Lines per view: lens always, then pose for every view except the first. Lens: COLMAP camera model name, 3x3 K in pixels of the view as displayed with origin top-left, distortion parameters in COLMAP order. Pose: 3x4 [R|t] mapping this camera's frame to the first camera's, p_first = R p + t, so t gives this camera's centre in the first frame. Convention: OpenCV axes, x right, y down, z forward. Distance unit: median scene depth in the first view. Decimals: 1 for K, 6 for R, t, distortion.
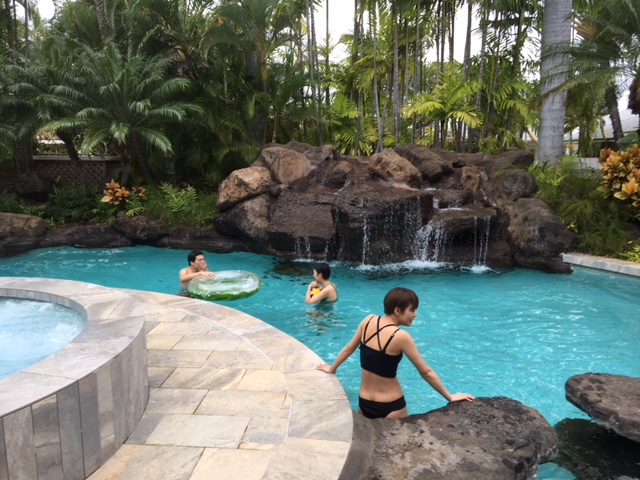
lens RADIAL K [[539.6, 0, 320.1], [0, 539.6, 238.3], [0, 0, 1]] dist [0.055278, -0.044082]
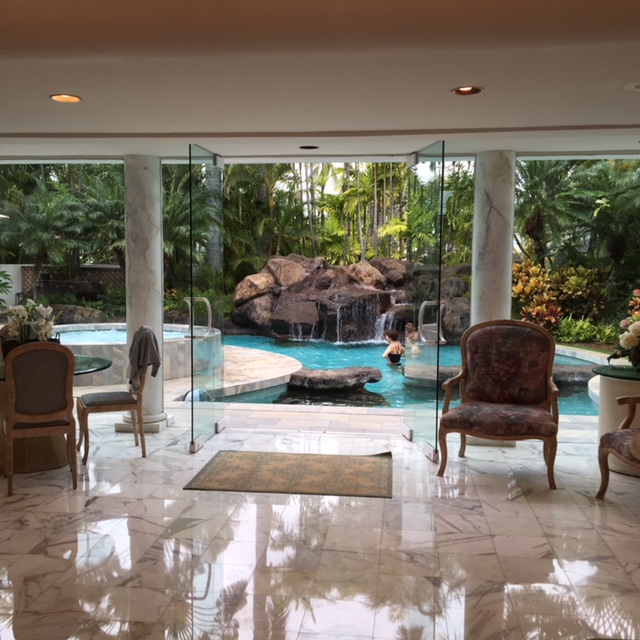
lens RADIAL K [[814.2, 0, 320.0], [0, 814.2, 320.8], [0, 0, 1]] dist [0.030240, 0.000000]
pose [[0.999041, 0.010873, -0.042422, 0.106228], [-0.014448, 0.996285, -0.084899, 0.151288], [0.041341, 0.085430, 0.995486, -0.972599]]
